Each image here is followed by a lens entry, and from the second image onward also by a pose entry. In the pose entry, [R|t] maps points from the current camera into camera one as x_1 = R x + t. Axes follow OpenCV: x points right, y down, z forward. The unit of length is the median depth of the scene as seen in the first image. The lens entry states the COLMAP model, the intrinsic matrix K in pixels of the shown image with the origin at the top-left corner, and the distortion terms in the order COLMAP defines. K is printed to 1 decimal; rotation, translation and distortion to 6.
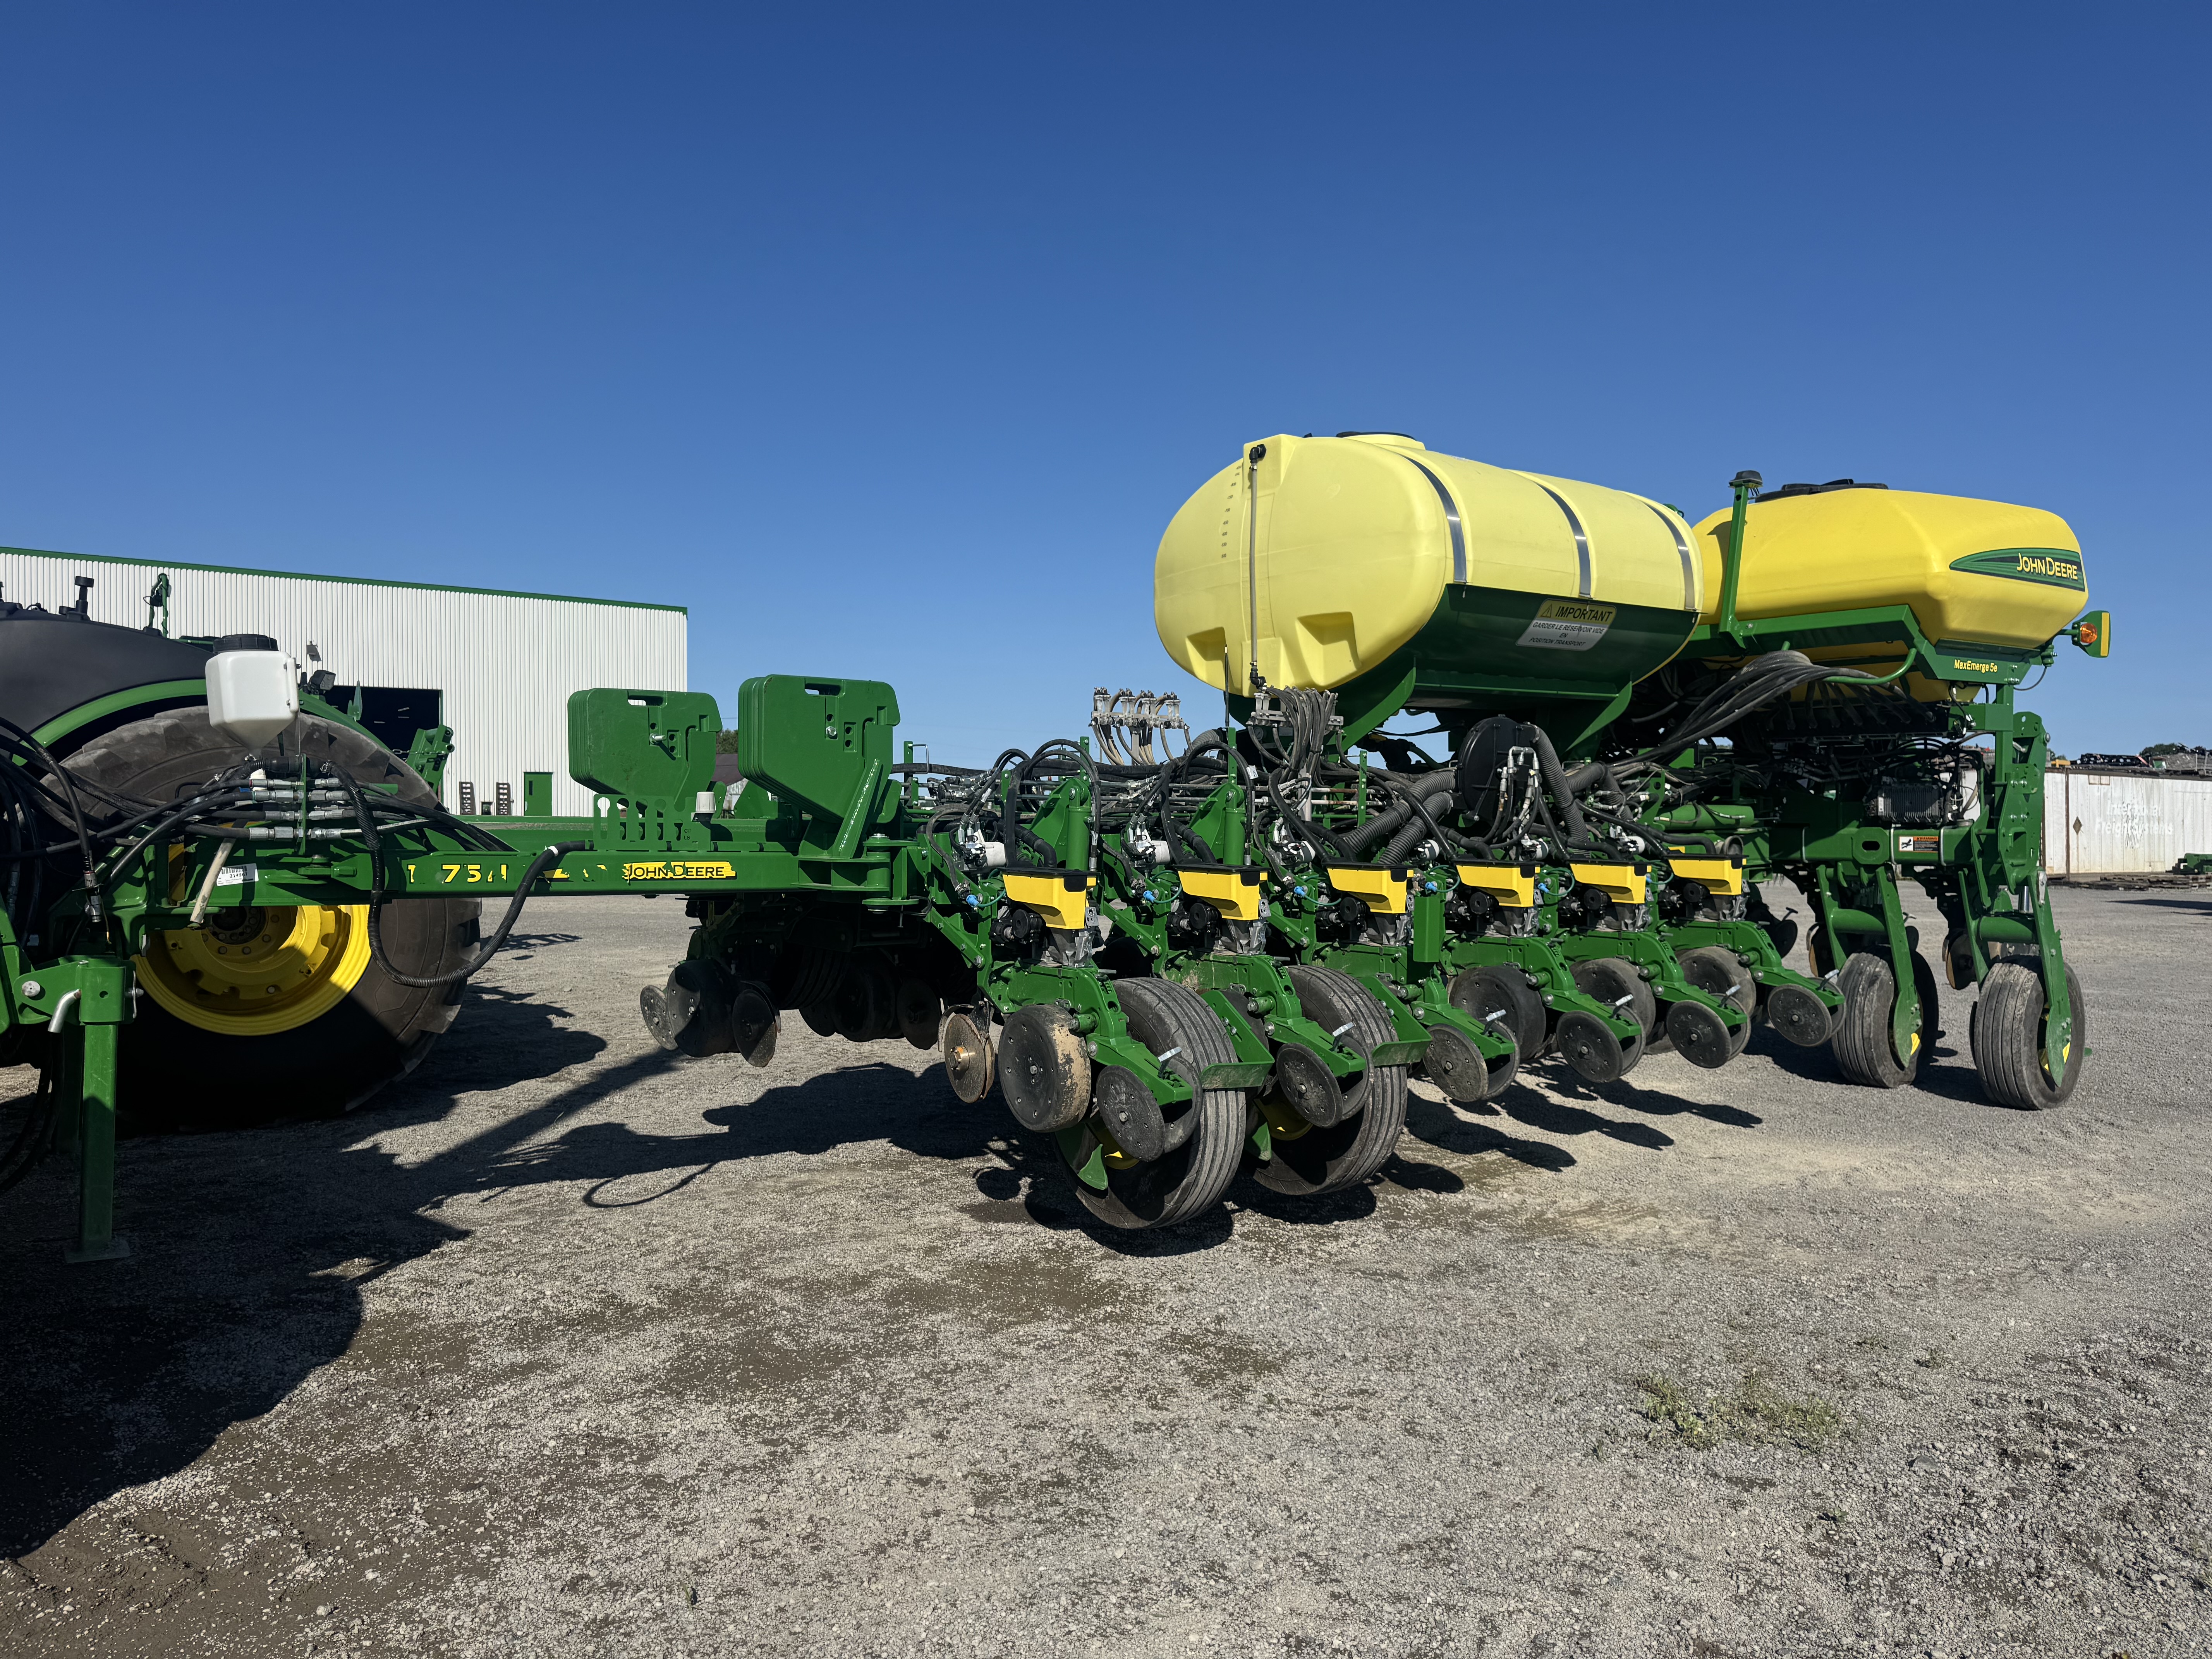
lens RADIAL K [[1567.3, 0, 1106.0], [0, 1567.3, 829.5], [0, 0, 1]] dist [0.066747, -0.000474]
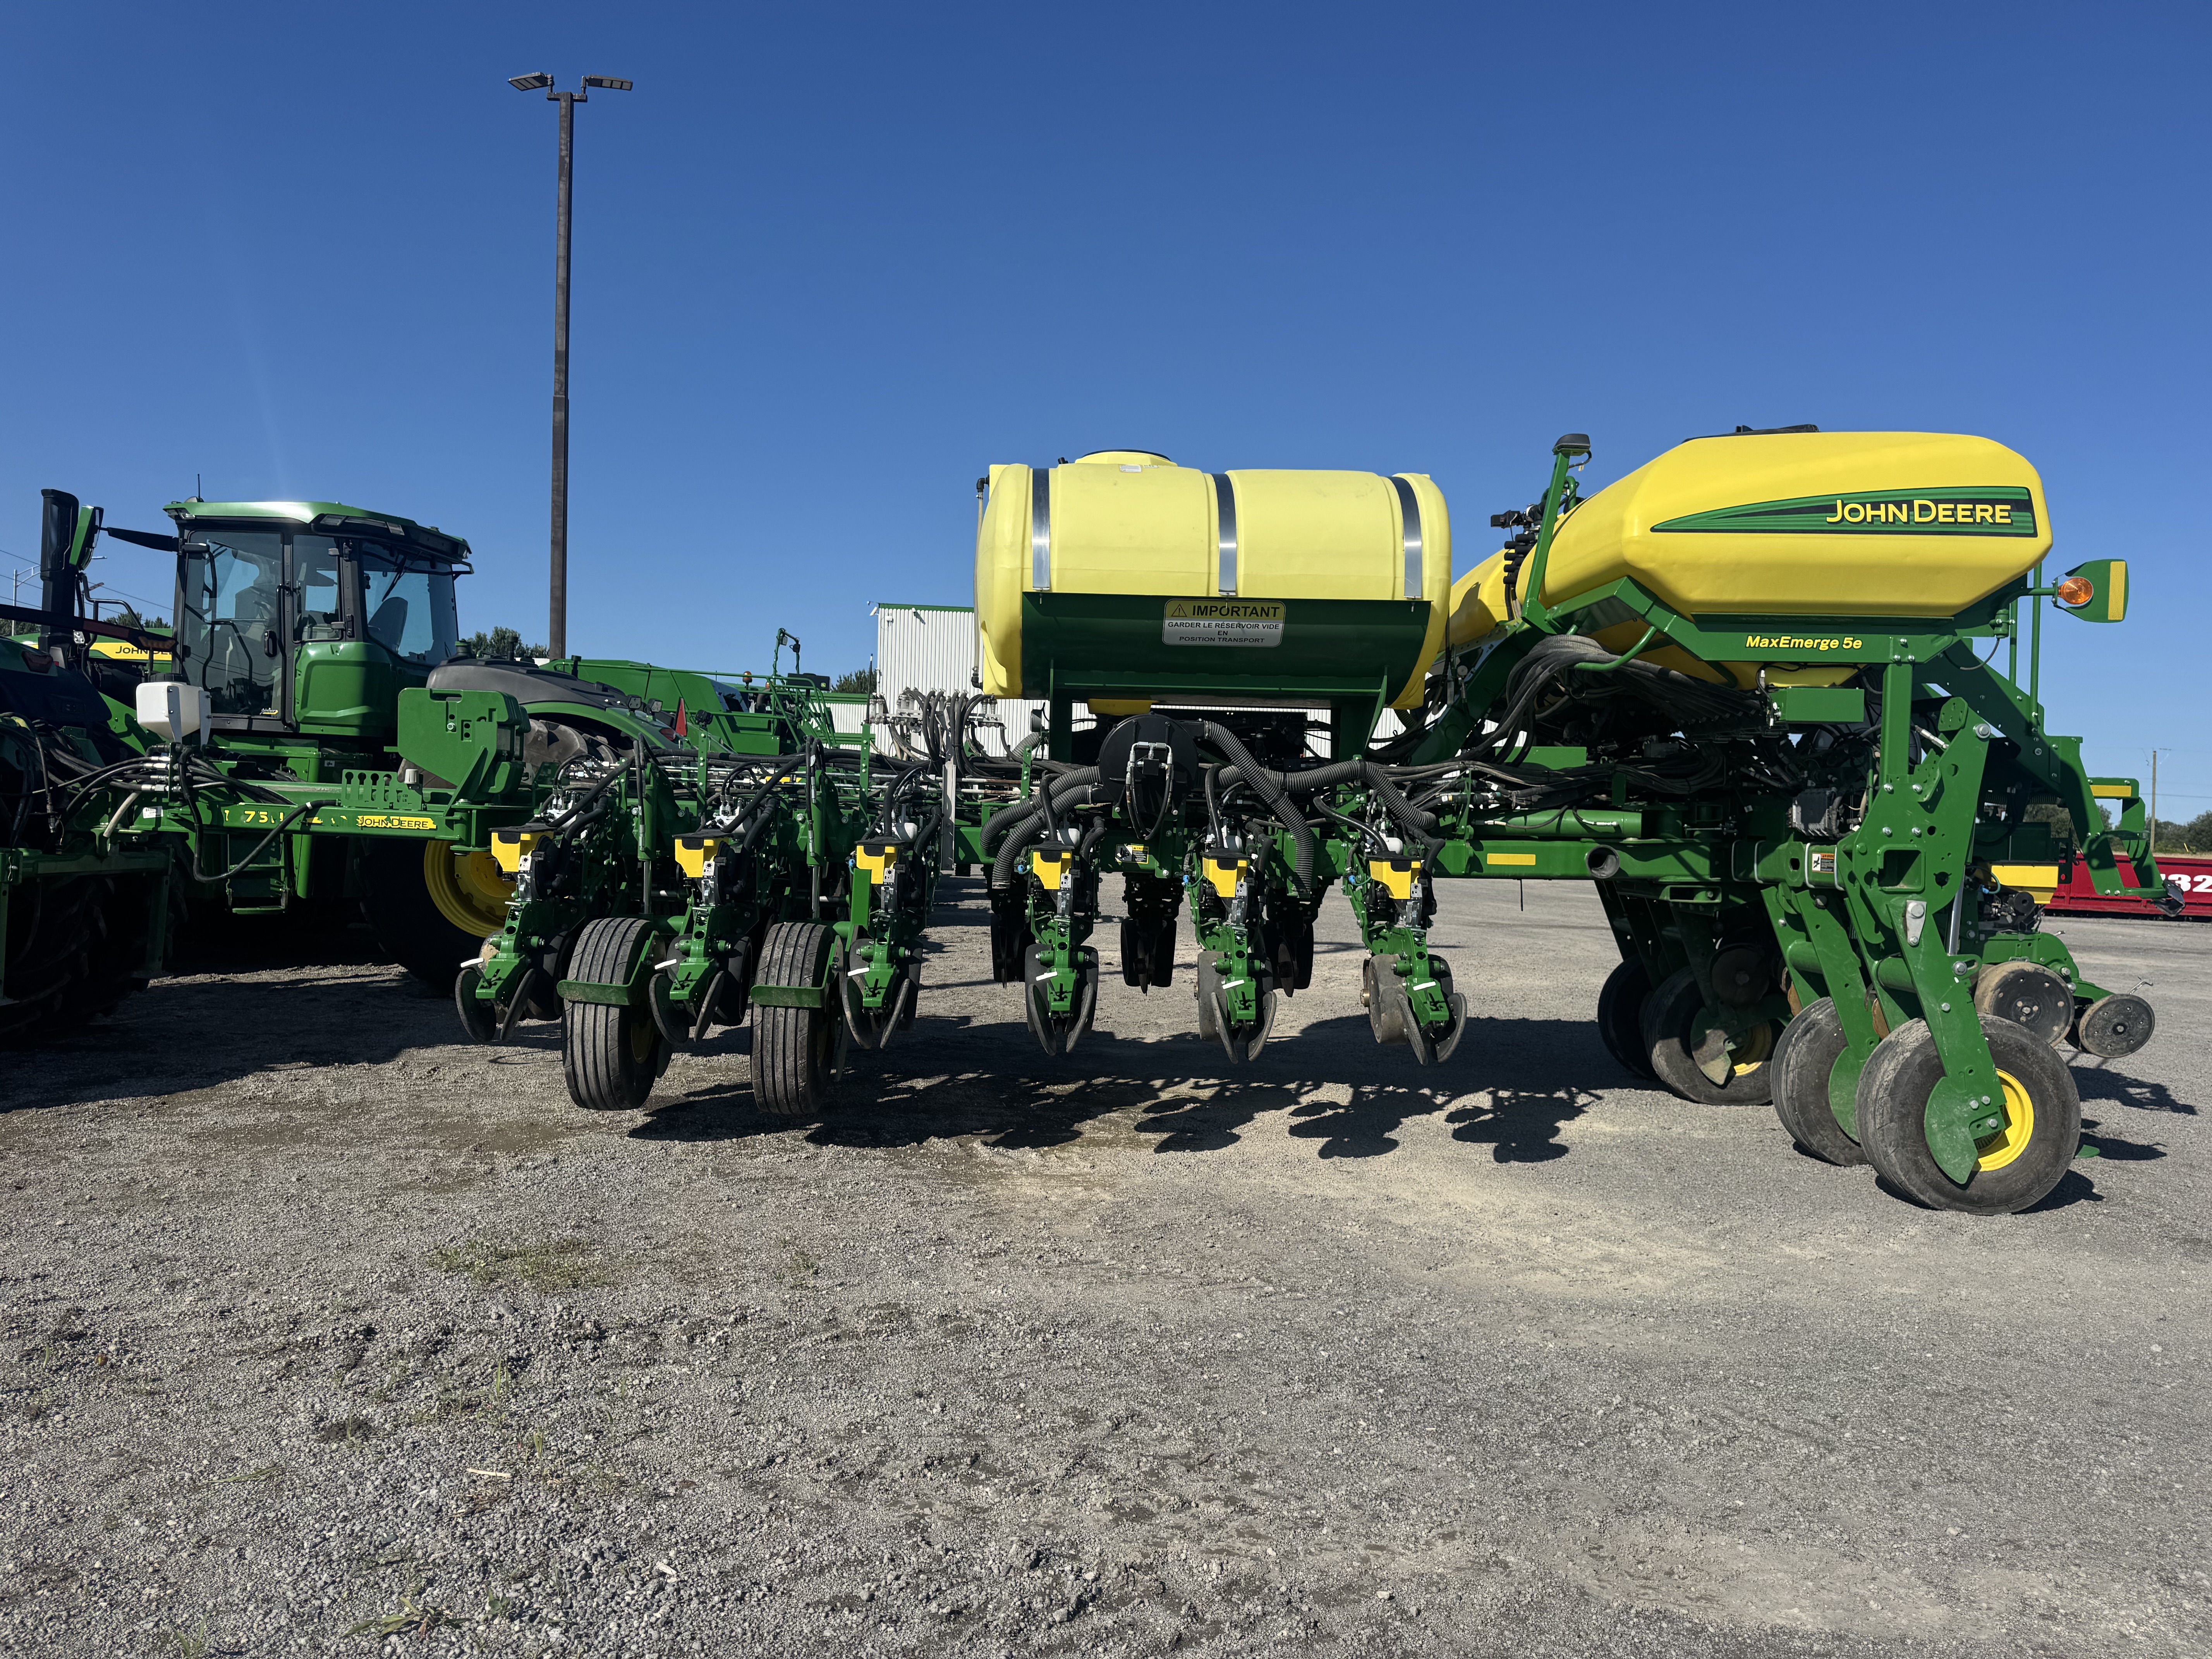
lens RADIAL K [[1525.5, 0, 1106.0], [0, 1525.5, 829.5], [0, 0, 1]] dist [0.218056, -0.323081]
pose [[0.799913, 0.028453, -0.599441, 1.048814], [-0.036172, 0.999345, -0.000834, 0.009226], [0.599025, 0.022350, 0.800419, 0.208418]]
